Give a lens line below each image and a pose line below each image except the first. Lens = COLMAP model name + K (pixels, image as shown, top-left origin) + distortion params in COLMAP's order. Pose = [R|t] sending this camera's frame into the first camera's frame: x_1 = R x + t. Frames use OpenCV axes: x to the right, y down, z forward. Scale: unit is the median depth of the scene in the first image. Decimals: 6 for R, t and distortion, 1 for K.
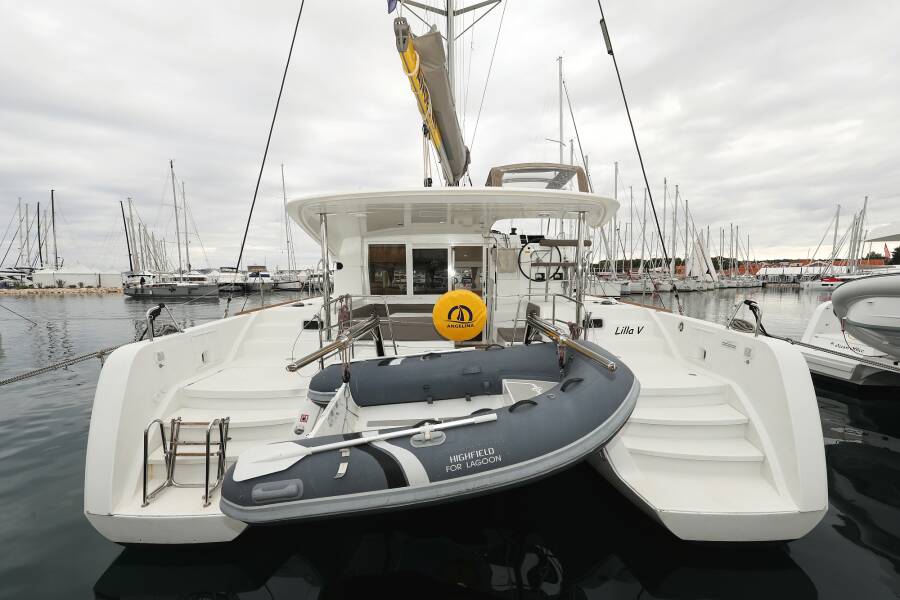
lens RADIAL K [[349.6, 0, 448.5], [0, 349.6, 304.5], [0, 0, 1]] dist [0.008599, 0.000044]
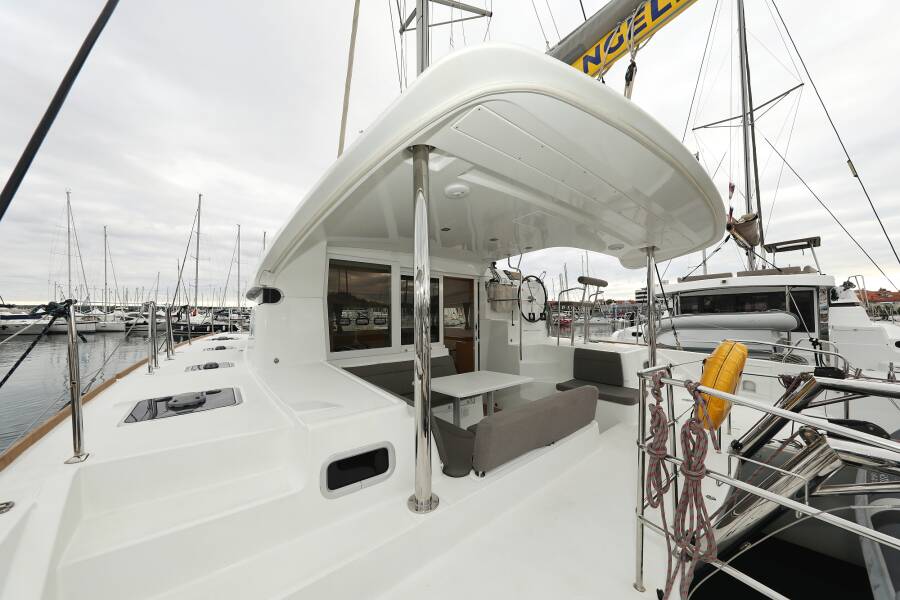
lens RADIAL K [[296.5, 0, 444.6], [0, 296.5, 301.6], [0, 0, 1]] dist [-0.002538, -0.000175]
pose [[0.766987, 0.031032, 0.640912, -0.068573], [0.048079, 0.993243, -0.105628, -0.008603], [-0.639859, 0.111830, 0.760312, 0.096319]]
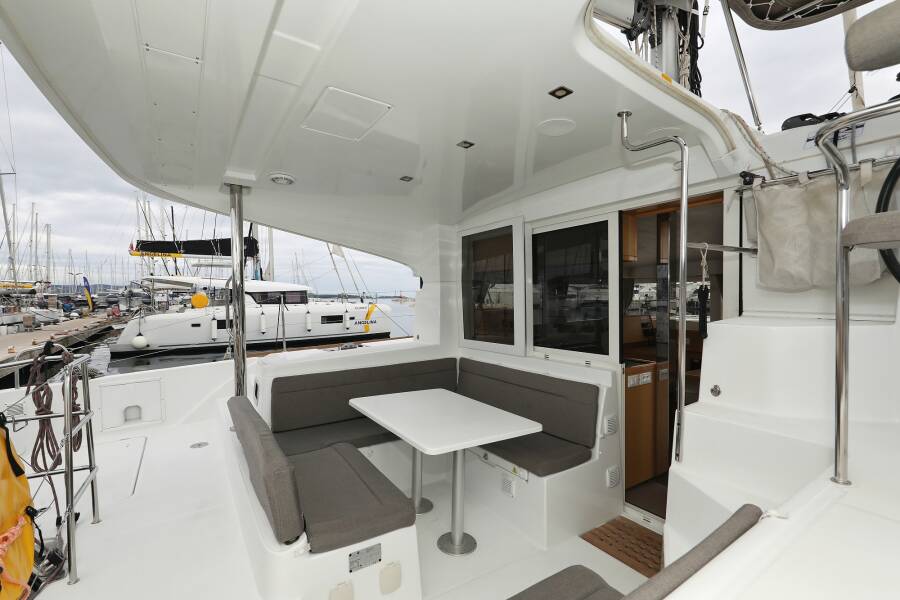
lens RADIAL K [[410.8, 0, 432.5], [0, 410.8, 303.6], [0, 0, 1]] dist [0.002631, 0.000233]
pose [[0.519334, 0.011065, -0.854500, 0.044936], [-0.053025, 0.998407, -0.019298, -0.011374], [0.852925, 0.055332, 0.519093, 0.117861]]
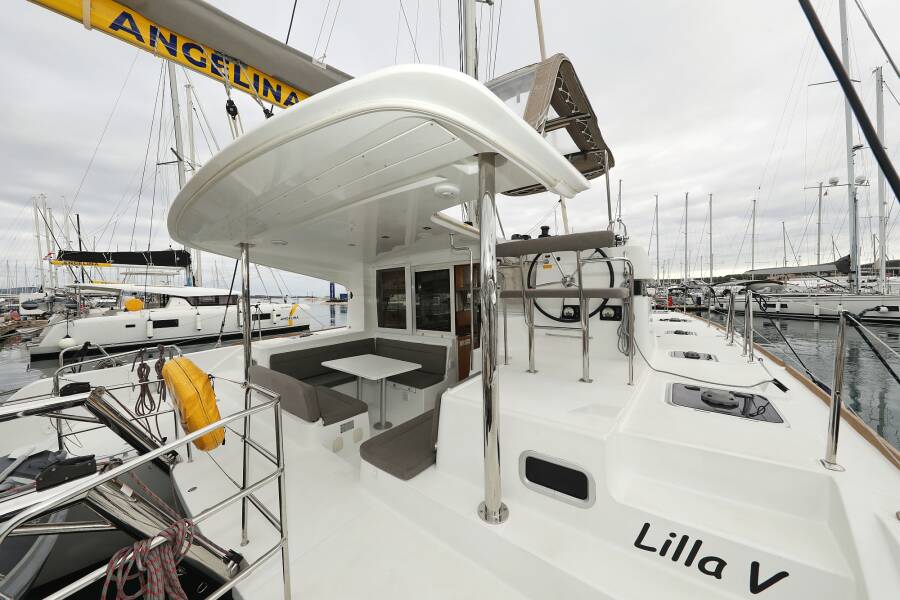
lens RADIAL K [[296.5, 0, 444.6], [0, 296.5, 301.6], [0, 0, 1]] dist [-0.002538, -0.000175]
pose [[0.780681, 0.003516, -0.624920, 0.066688], [-0.027778, 0.999191, -0.029080, -0.013338], [0.624312, 0.040062, 0.780147, 0.093836]]
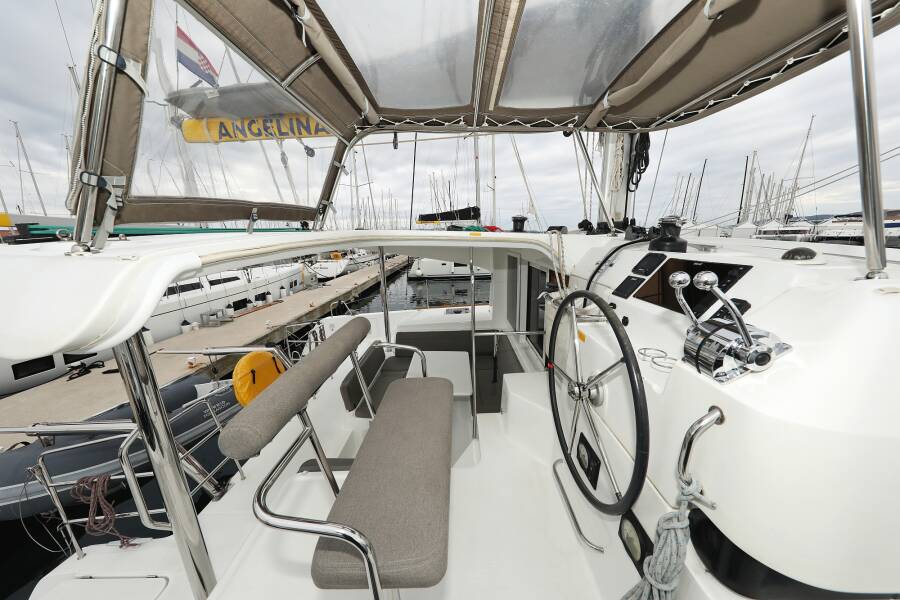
lens RADIAL K [[285.7, 0, 451.2], [0, 285.7, 303.3], [0, 0, 1]] dist [-0.000081, 0.000006]
pose [[-0.042952, 0.239783, -0.969876, 0.071374], [-0.038971, 0.969631, 0.241448, -0.036856], [0.998317, 0.048167, -0.032303, 0.157439]]
